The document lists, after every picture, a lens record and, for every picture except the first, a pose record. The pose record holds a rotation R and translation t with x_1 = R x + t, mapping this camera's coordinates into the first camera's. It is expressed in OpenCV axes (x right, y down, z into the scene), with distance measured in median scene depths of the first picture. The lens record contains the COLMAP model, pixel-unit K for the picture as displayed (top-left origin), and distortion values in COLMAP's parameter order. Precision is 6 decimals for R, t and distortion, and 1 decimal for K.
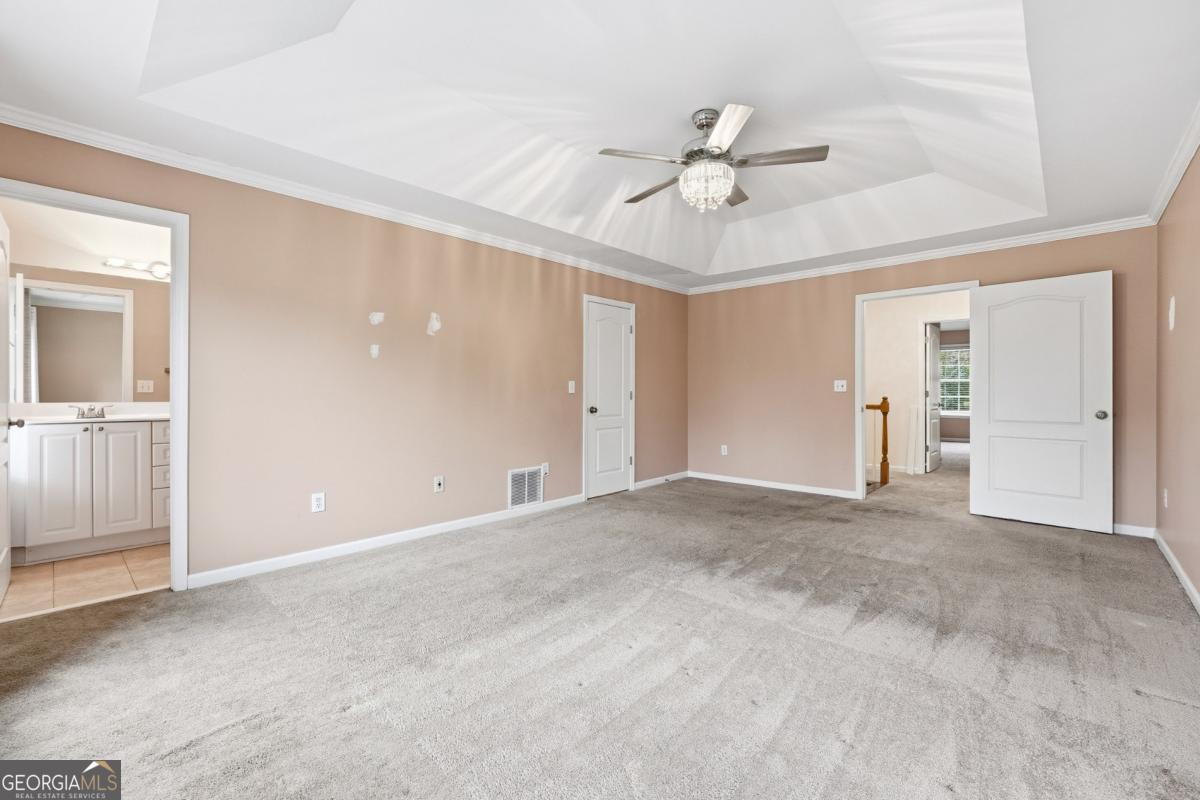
lens RADIAL K [[515.9, 0, 601.9], [0, 515.9, 383.6], [0, 0, 1]] dist [-0.009039, 0.000244]
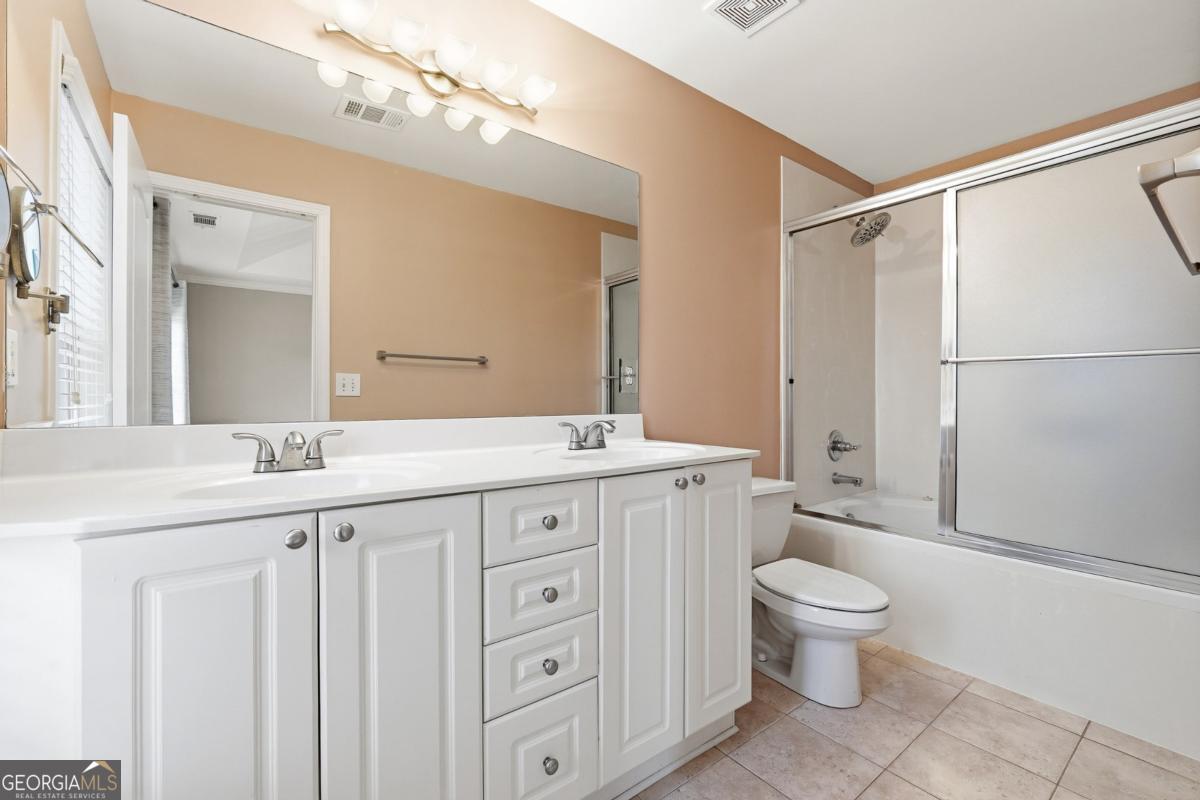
lens RADIAL K [[504.9, 0, 600.0], [0, 504.9, 400.0], [0, 0, 1]] dist [0.000117, 0.000032]
pose [[0.984423, -0.012919, -0.175341, -0.803282], [0.013396, 0.999909, 0.001535, 0.022518], [0.175305, -0.003860, 0.984507, 0.767456]]
